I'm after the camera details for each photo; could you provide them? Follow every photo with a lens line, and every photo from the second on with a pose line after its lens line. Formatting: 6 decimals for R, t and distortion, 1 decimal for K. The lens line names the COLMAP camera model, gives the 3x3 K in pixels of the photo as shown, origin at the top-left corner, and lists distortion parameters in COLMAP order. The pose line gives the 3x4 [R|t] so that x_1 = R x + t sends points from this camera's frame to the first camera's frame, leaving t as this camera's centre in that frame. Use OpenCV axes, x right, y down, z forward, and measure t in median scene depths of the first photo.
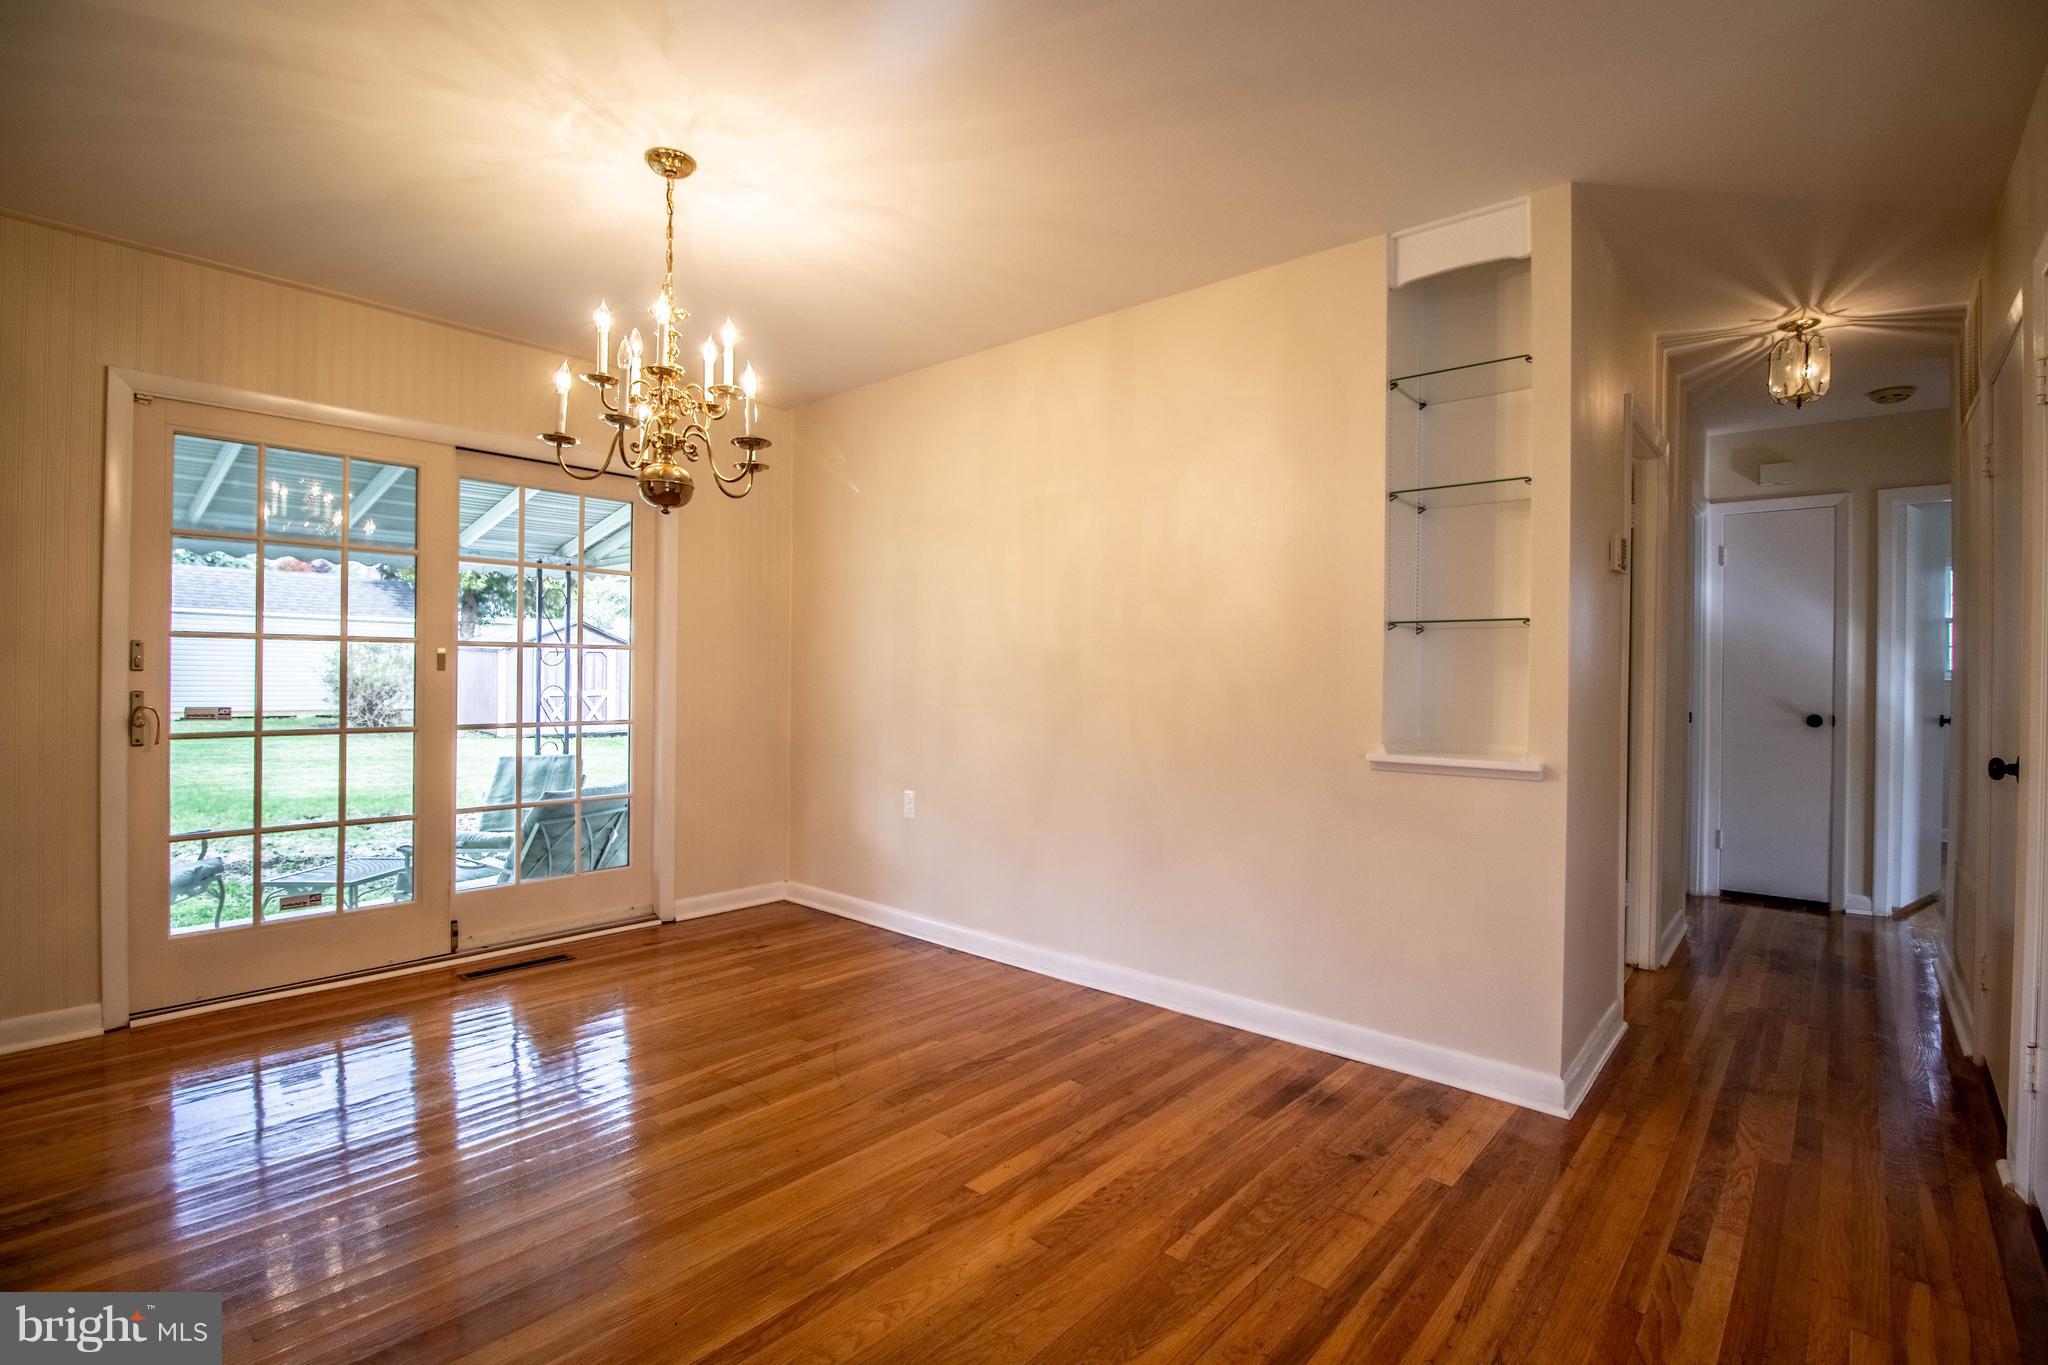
lens RADIAL K [[950.2, 0, 1041.0], [0, 950.2, 674.9], [0, 0, 1]] dist [0.003718, -0.014887]
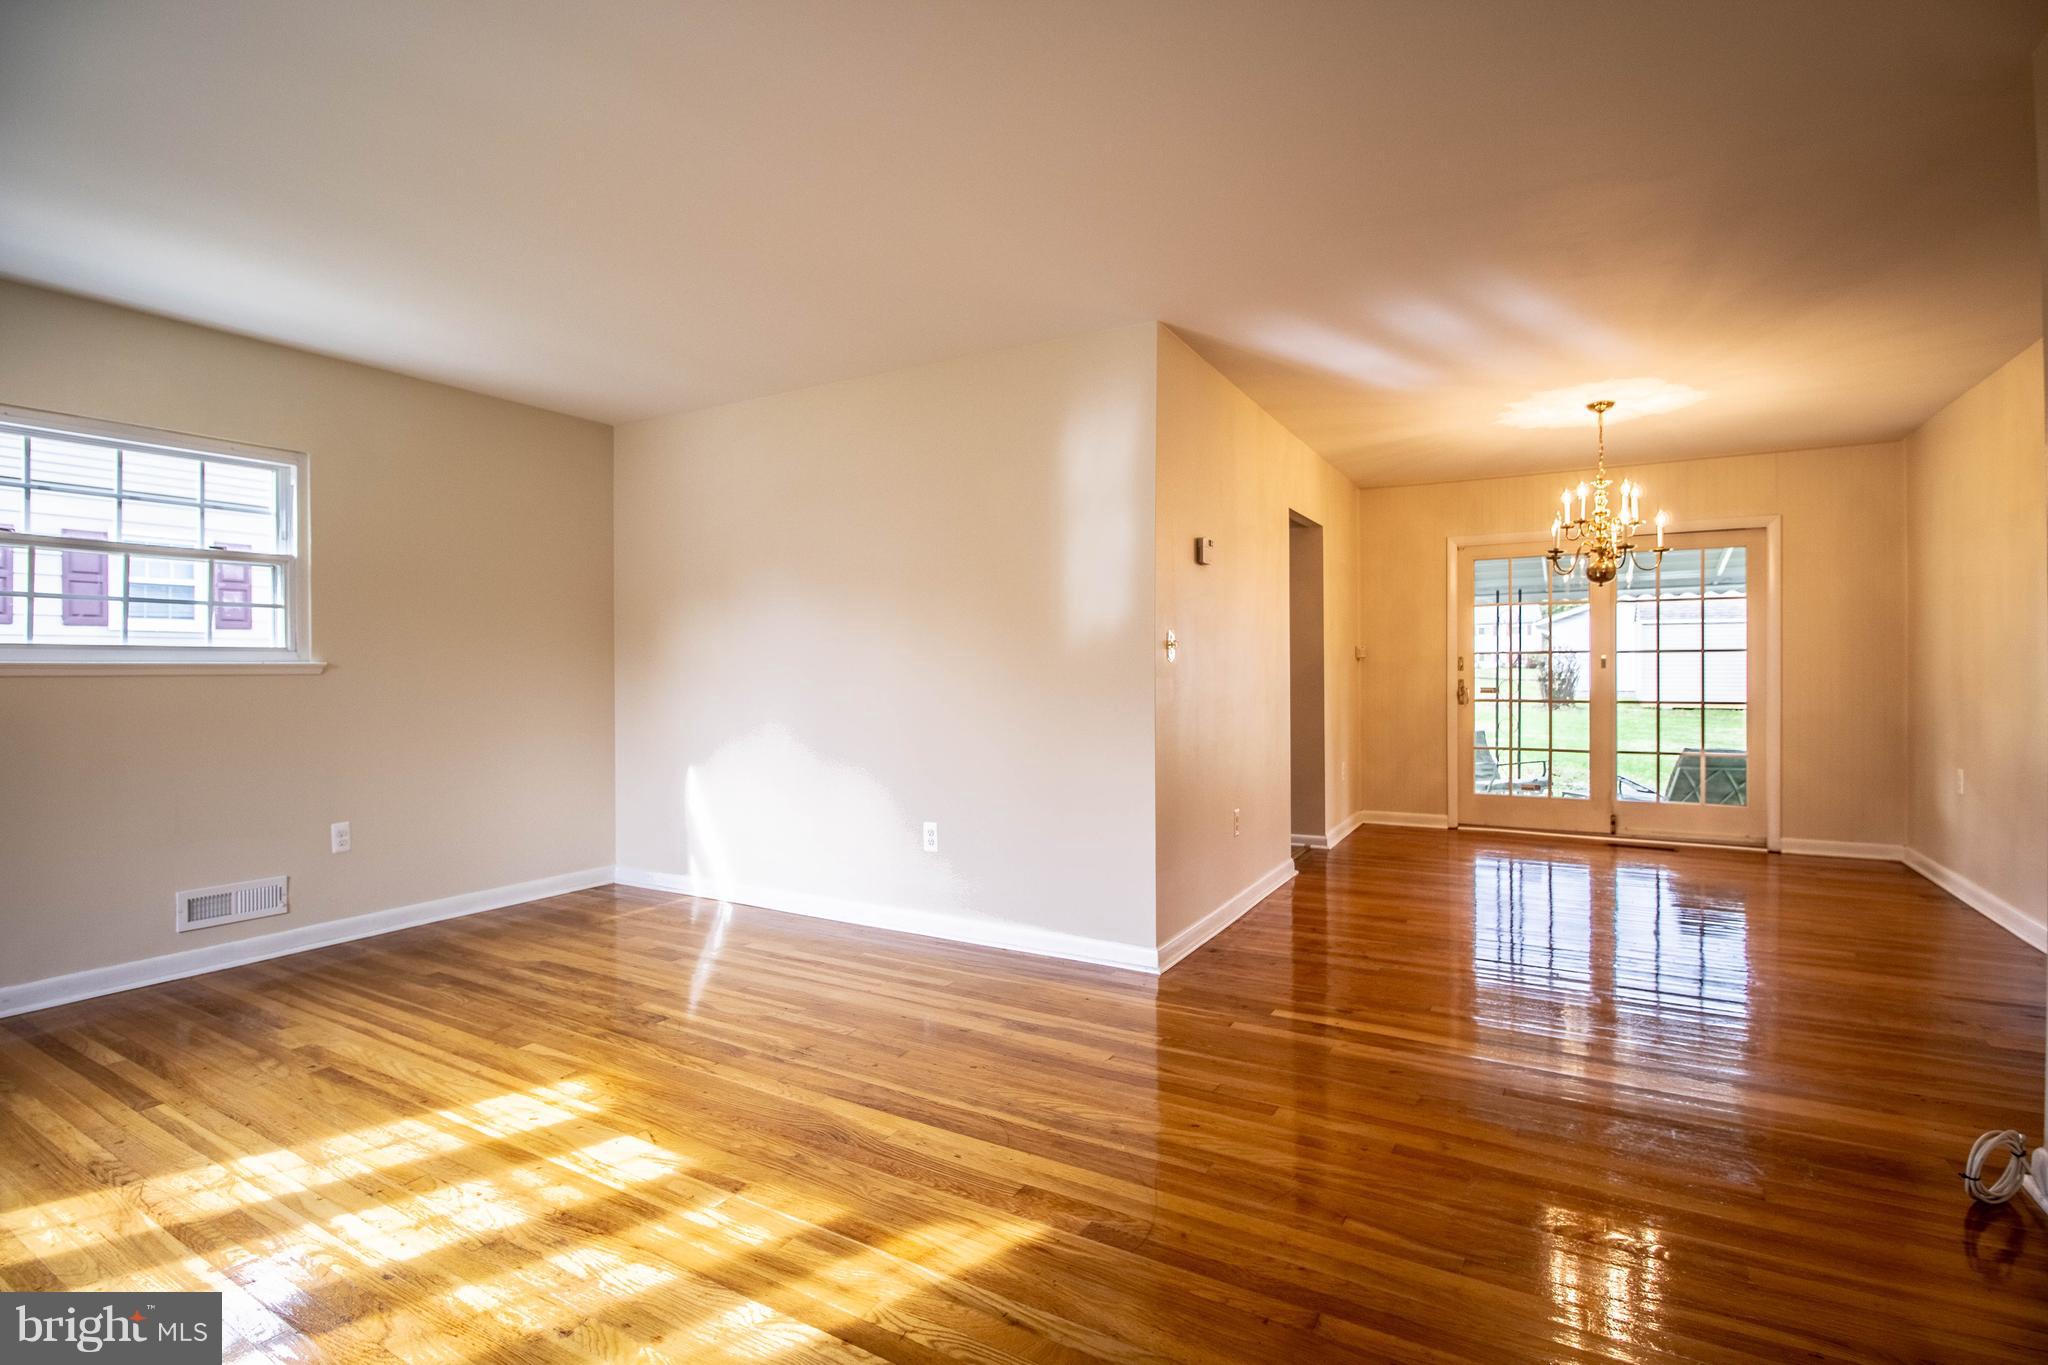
lens RADIAL K [[950.2, 0, 1041.0], [0, 950.2, 674.9], [0, 0, 1]] dist [0.003718, -0.014887]
pose [[0.186968, -0.006279, -0.982346, 0.954127], [0.007236, 0.999961, -0.005014, 0.009320], [0.982339, -0.006171, 0.187006, -0.359769]]
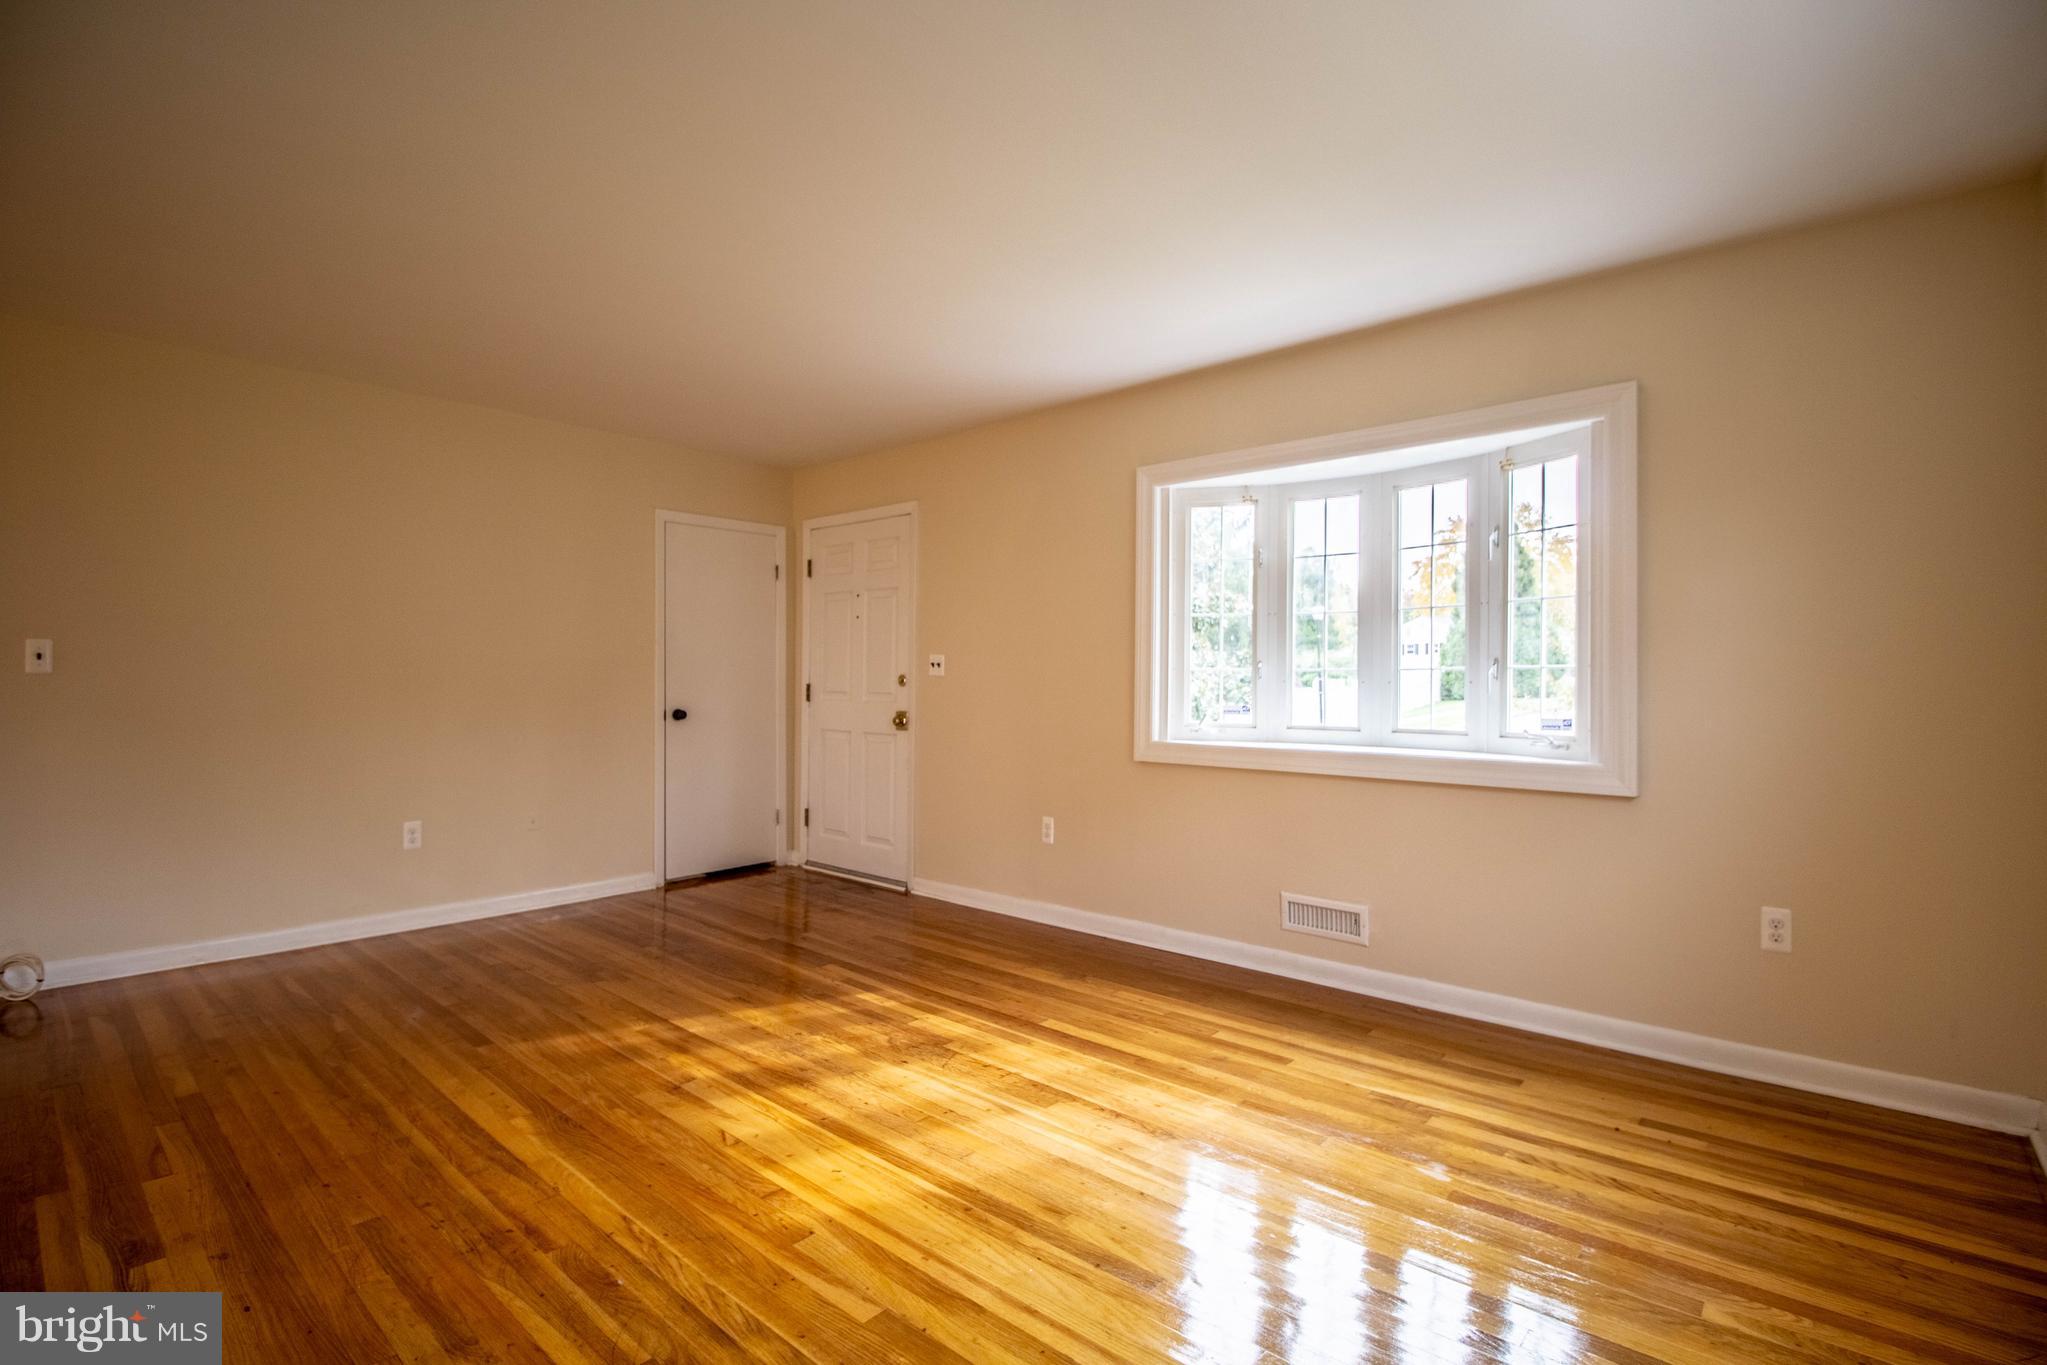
lens RADIAL K [[949.7, 0, 1040.5], [0, 949.7, 674.9], [0, 0, 1]] dist [0.003718, -0.014887]
pose [[0.008019, -0.004063, 0.999960, -0.516947], [-0.004367, 0.999982, 0.004098, -0.009058], [-0.999958, -0.004400, 0.008001, -0.759699]]
